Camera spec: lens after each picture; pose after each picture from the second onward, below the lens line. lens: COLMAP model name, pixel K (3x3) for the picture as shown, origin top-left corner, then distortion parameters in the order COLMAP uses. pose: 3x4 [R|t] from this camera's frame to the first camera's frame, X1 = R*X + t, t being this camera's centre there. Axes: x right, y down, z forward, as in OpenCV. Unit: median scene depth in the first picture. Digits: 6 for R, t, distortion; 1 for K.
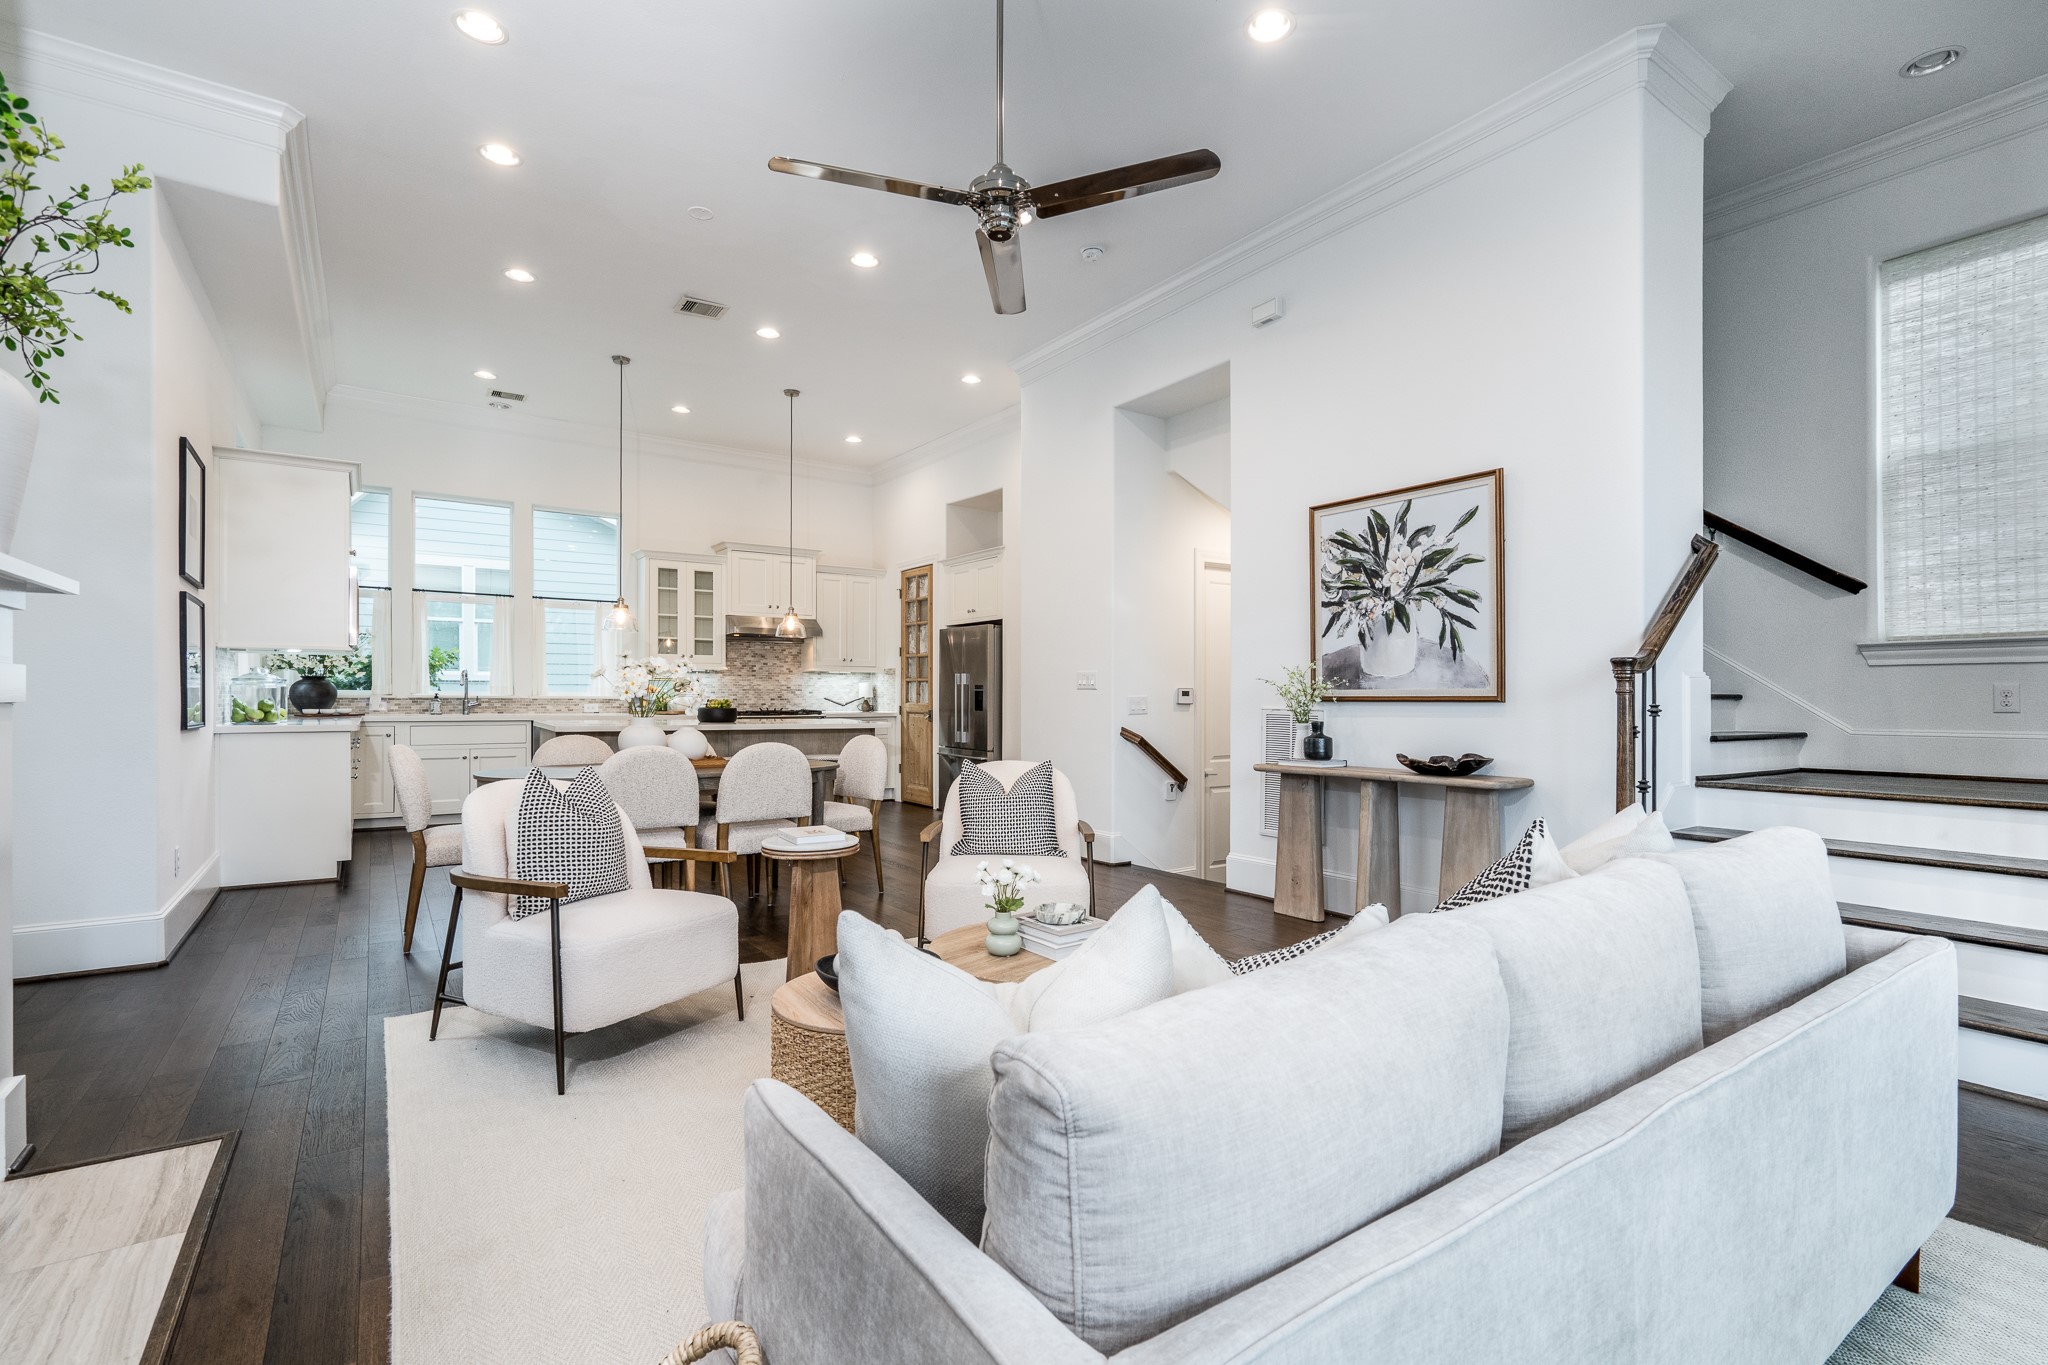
lens RADIAL K [[948.0, 0, 1034.4], [0, 948.0, 690.2], [0, 0, 1]] dist [-0.004736, 0.000523]
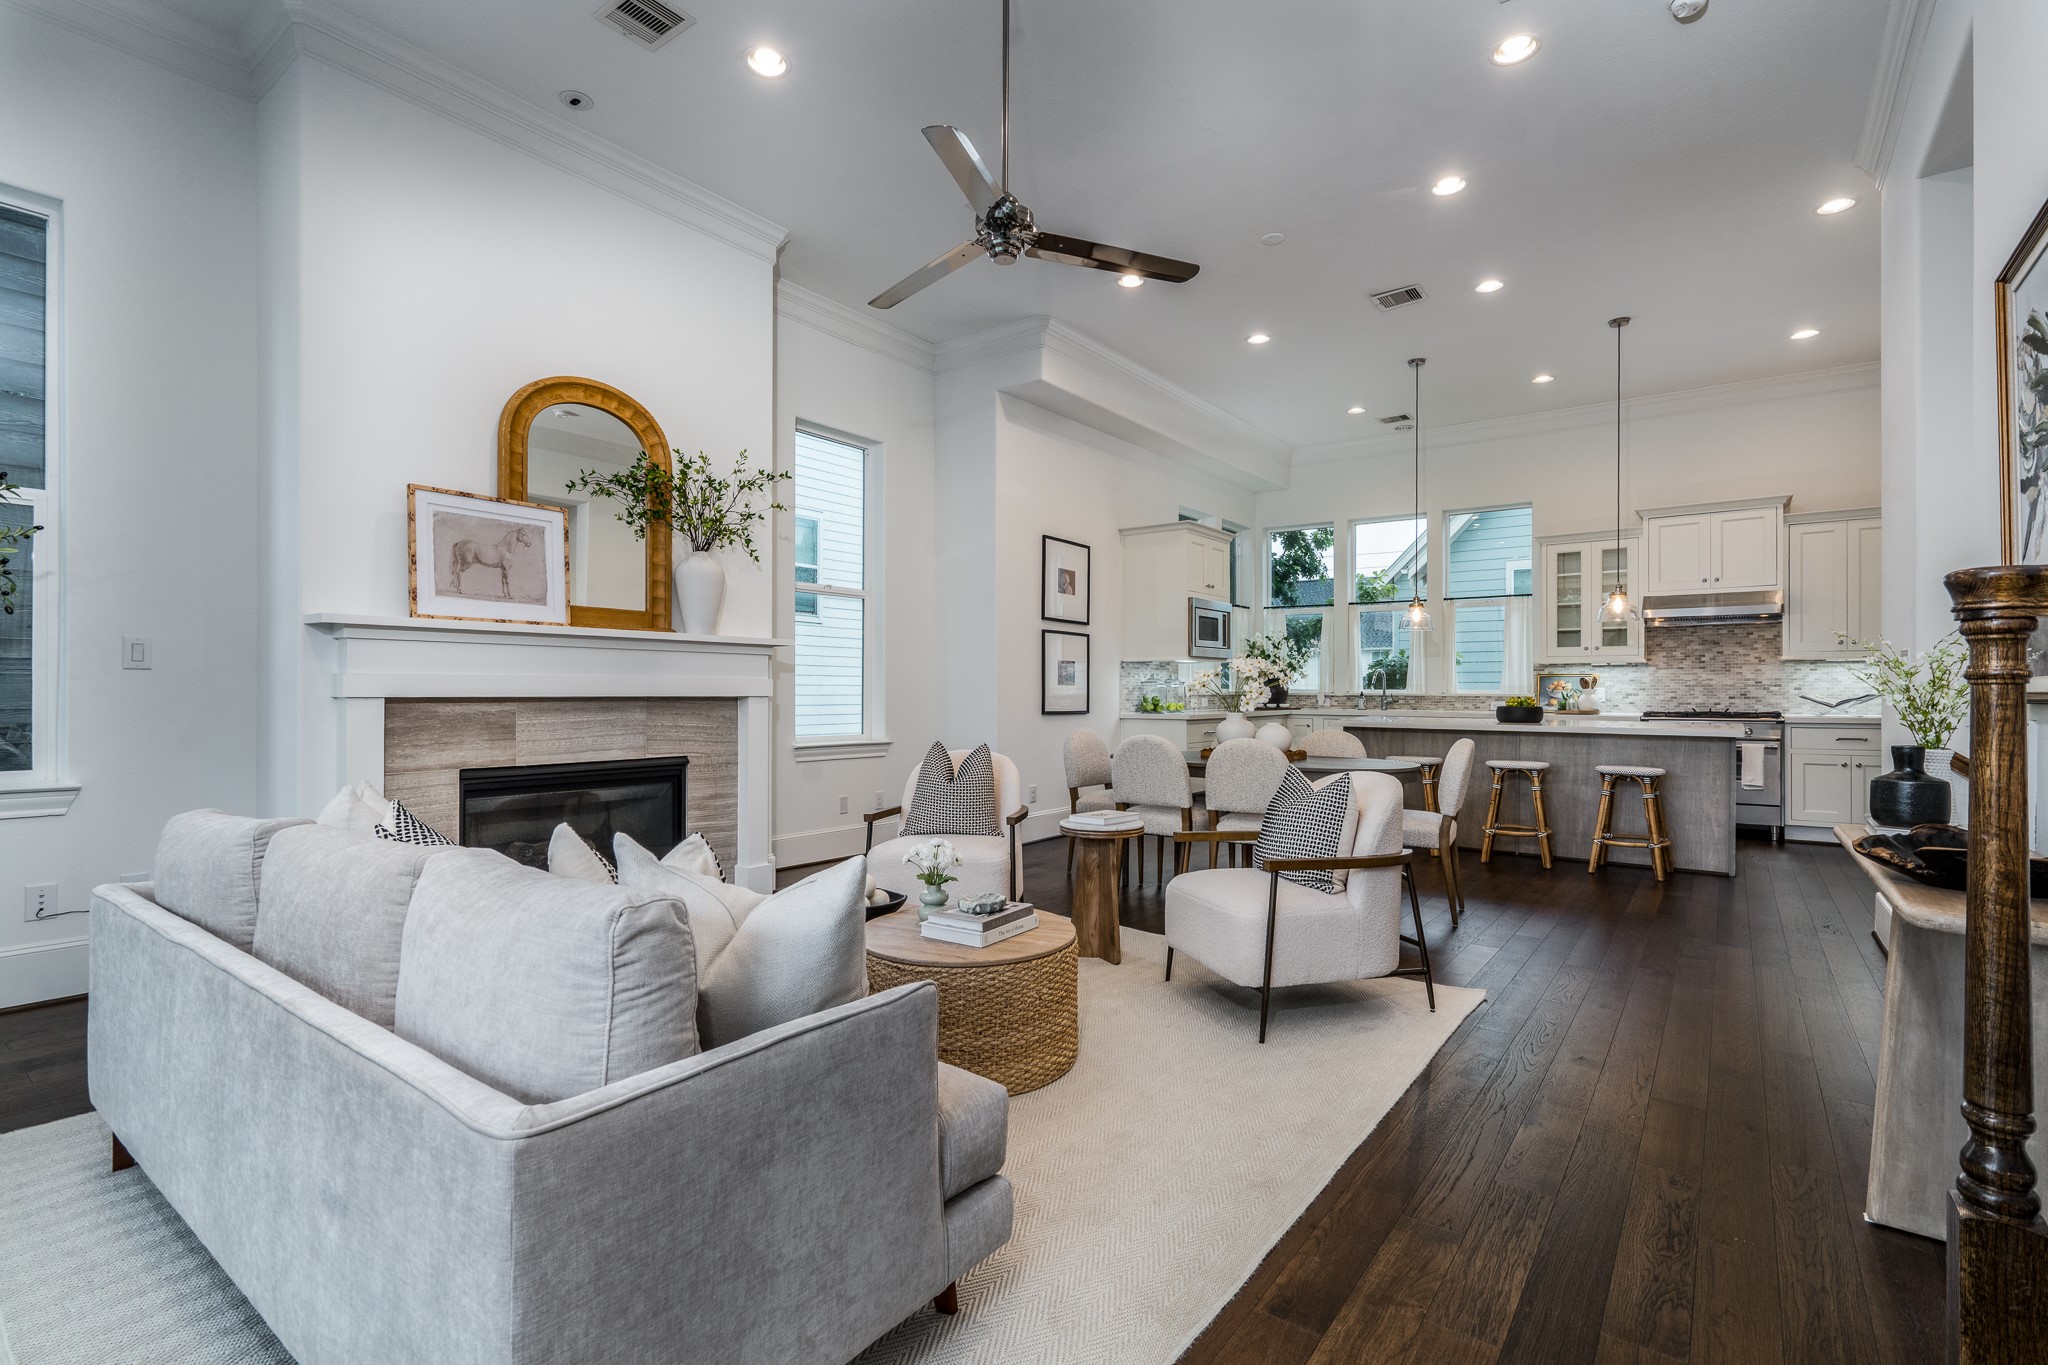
lens RADIAL K [[944.5, 0, 1018.5], [0, 944.5, 689.5], [0, 0, 1]] dist [-0.009873, 0.006936]
pose [[0.306410, -0.003922, -0.951891, 0.574088], [0.006393, 0.999977, -0.002063, 0.001444], [0.951878, -0.005453, 0.306428, 0.411671]]
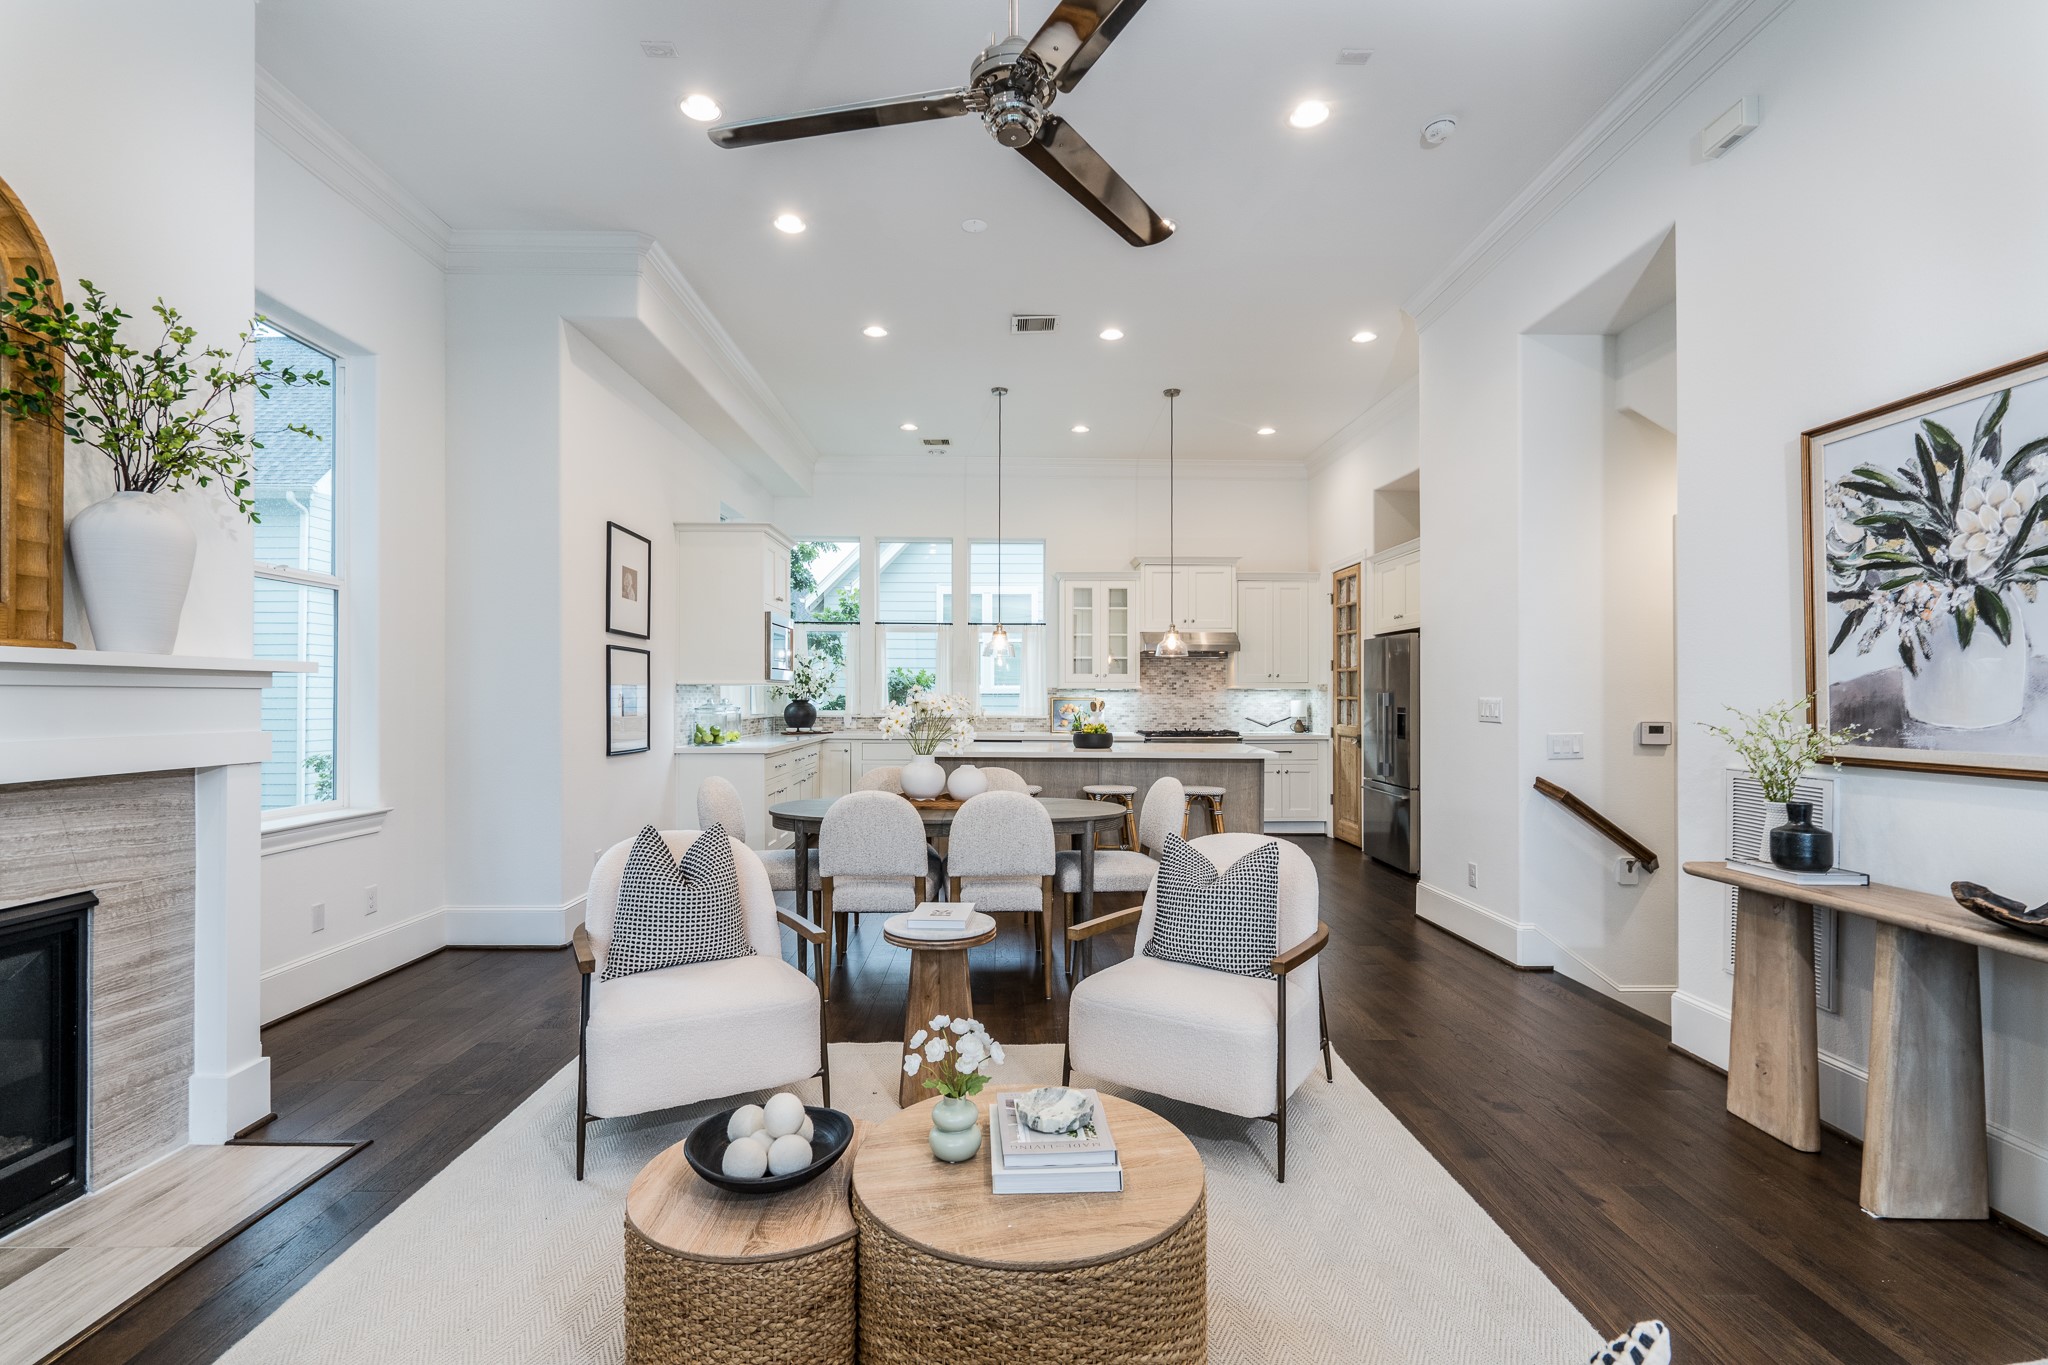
lens RADIAL K [[944.5, 0, 1018.5], [0, 944.5, 689.5], [0, 0, 1]] dist [-0.009873, 0.006936]
pose [[0.826806, -0.006034, -0.562454, 0.221192], [0.005155, 0.999982, -0.003150, -0.035356], [0.562463, -0.000295, 0.826822, 0.249135]]
